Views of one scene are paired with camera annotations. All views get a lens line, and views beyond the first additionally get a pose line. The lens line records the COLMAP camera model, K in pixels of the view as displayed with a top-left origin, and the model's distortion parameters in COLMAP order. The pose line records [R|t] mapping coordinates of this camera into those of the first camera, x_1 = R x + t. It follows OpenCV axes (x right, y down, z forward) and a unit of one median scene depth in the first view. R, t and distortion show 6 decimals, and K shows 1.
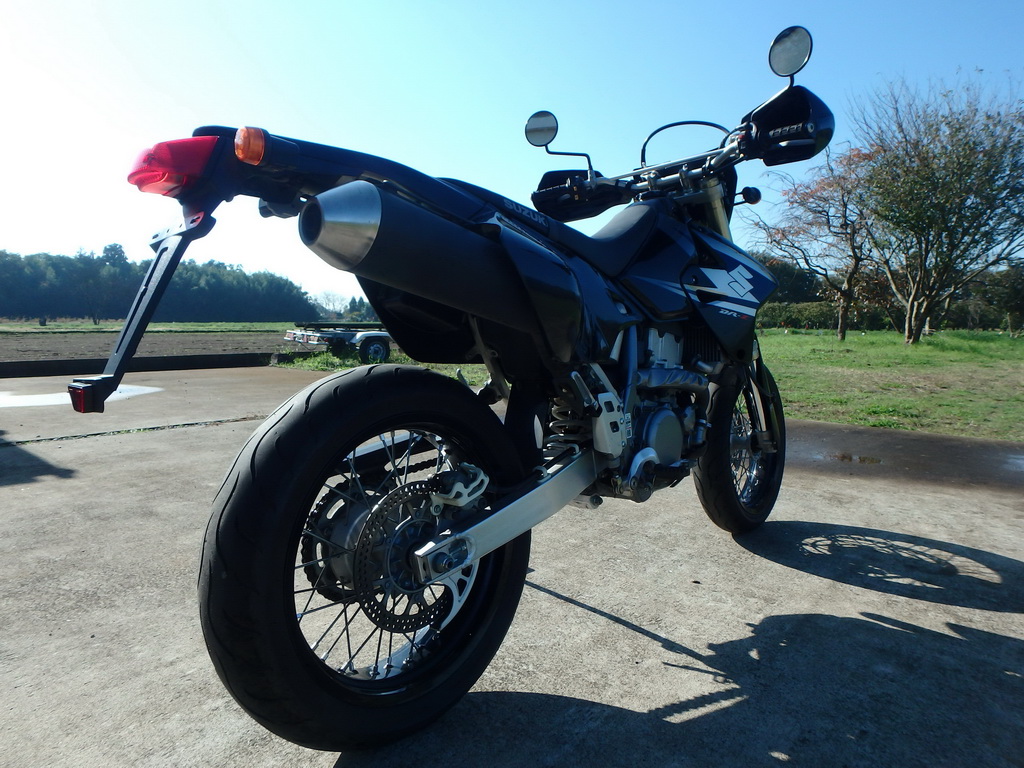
lens RADIAL K [[647.1, 0, 501.9], [0, 647.1, 372.8], [0, 0, 1]] dist [-0.045069, -0.001627]
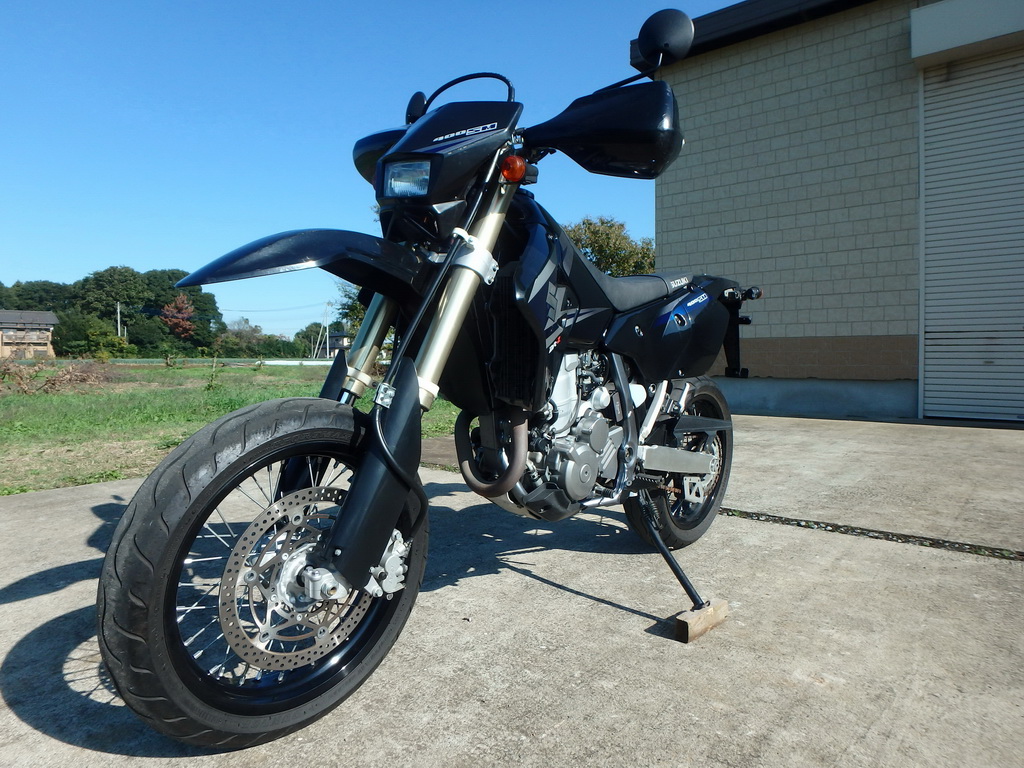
lens RADIAL K [[644.4, 0, 507.7], [0, 644.4, 374.1], [0, 0, 1]] dist [-0.026490, -0.000966]
pose [[-0.999902, -0.007806, -0.011616, 0.270377], [-0.008986, 0.994399, 0.105307, -0.135723], [0.010729, 0.105401, -0.994372, 1.986135]]
